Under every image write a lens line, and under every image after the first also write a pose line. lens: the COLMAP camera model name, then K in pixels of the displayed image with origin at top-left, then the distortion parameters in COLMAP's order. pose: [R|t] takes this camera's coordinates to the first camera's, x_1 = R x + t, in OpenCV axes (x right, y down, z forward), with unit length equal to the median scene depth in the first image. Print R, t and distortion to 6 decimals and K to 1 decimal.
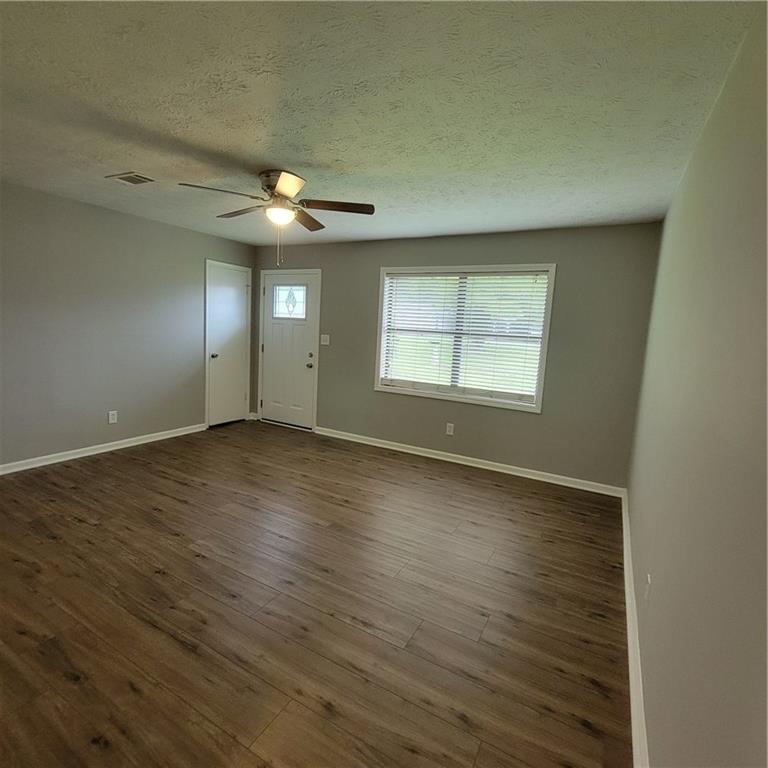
lens RADIAL K [[419.9, 0, 383.5], [0, 419.9, 385.5], [0, 0, 1]] dist [-0.010001, 0.001834]
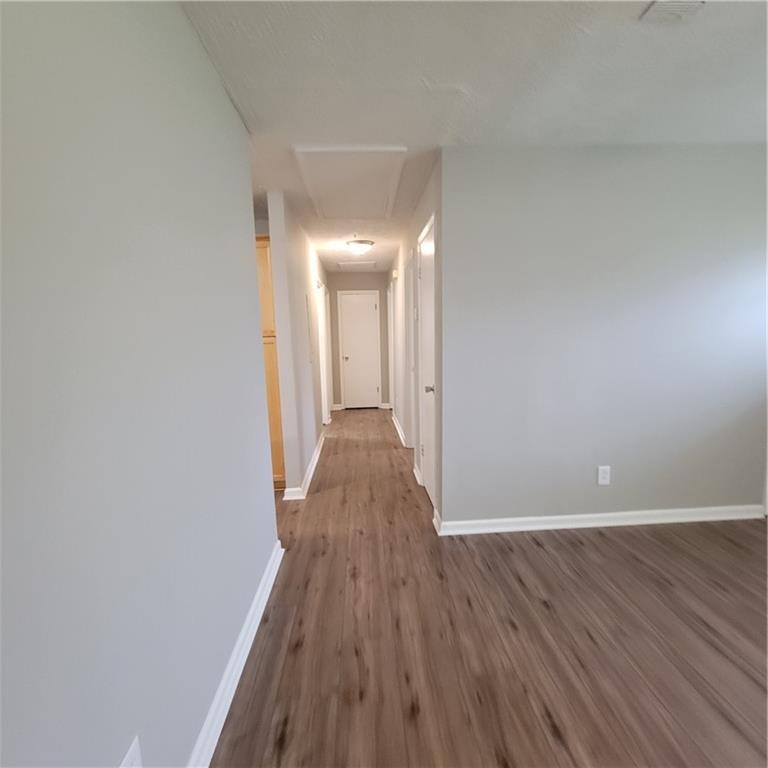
lens RADIAL K [[419.9, 0, 383.9], [0, 419.9, 385.8], [0, 0, 1]] dist [-0.010001, 0.001834]
pose [[0.536899, 0.039717, -0.842711, -0.334504], [-0.061371, 0.998083, 0.007939, -0.049855], [0.841411, 0.047456, 0.538308, 0.419010]]
